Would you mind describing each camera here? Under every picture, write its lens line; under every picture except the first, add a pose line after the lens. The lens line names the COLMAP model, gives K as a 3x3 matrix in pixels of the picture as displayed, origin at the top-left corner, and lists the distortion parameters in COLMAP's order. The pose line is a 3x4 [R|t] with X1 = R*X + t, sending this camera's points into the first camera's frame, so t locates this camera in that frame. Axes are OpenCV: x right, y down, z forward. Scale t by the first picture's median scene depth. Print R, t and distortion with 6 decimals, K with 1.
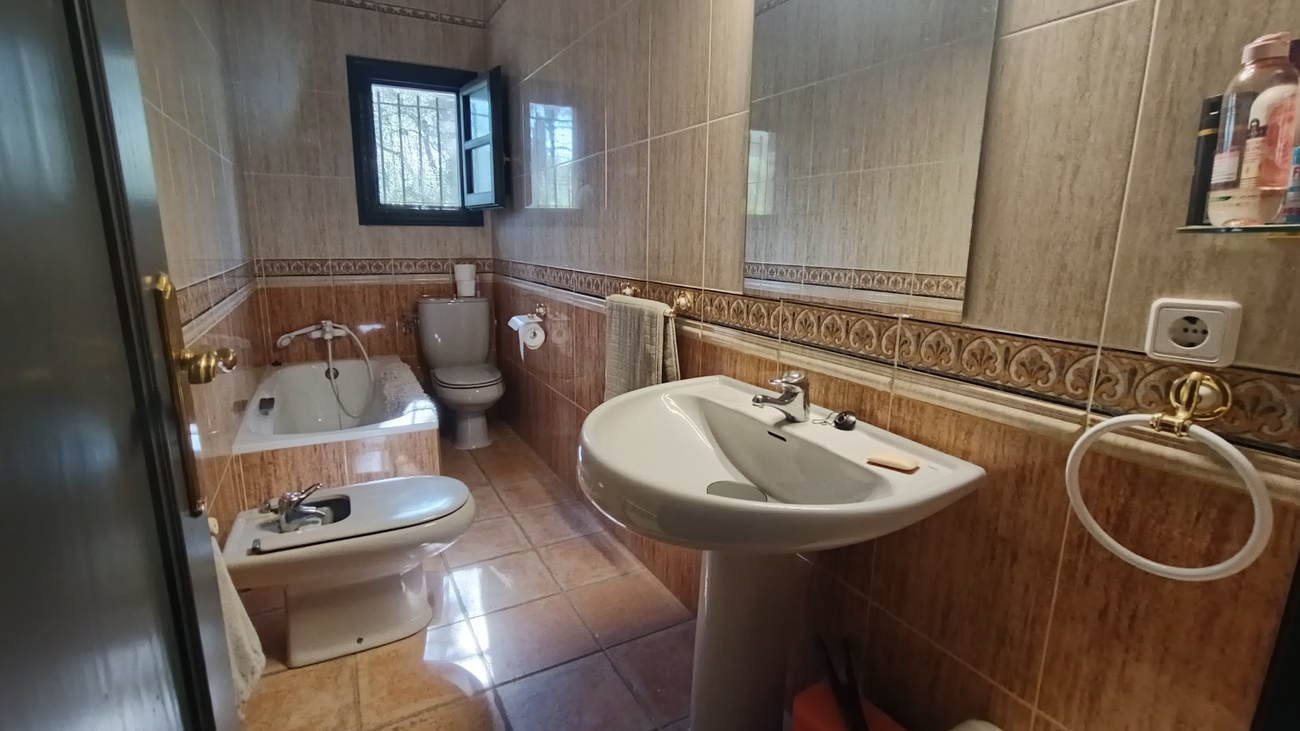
lens RADIAL K [[588.5, 0, 634.8], [0, 588.5, 364.0], [0, 0, 1]] dist [-0.036942, 0.024084]
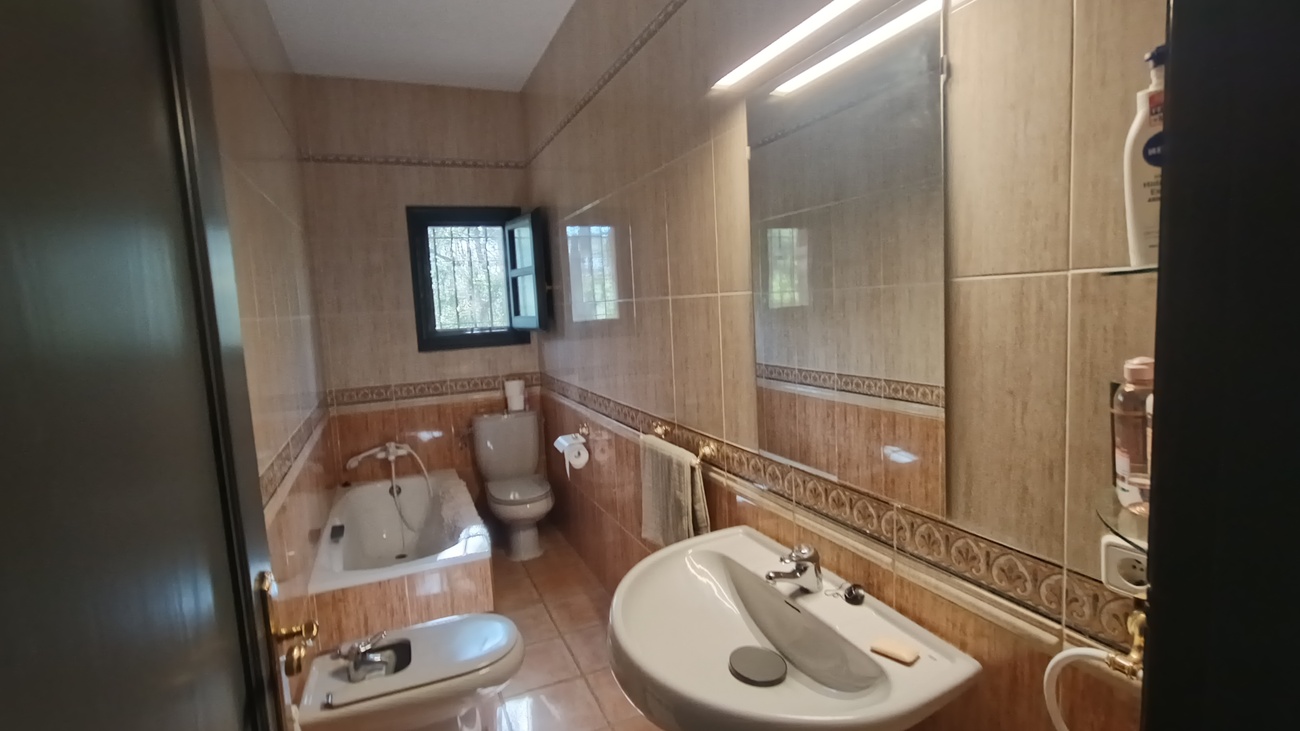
lens RADIAL K [[588.5, 0, 634.8], [0, 588.5, 364.0], [0, 0, 1]] dist [-0.036942, 0.024084]
pose [[0.994597, -0.053899, -0.088720, 0.052440], [0.044315, 0.993308, -0.106656, -0.152311], [0.093875, 0.102148, 0.990330, -0.090817]]
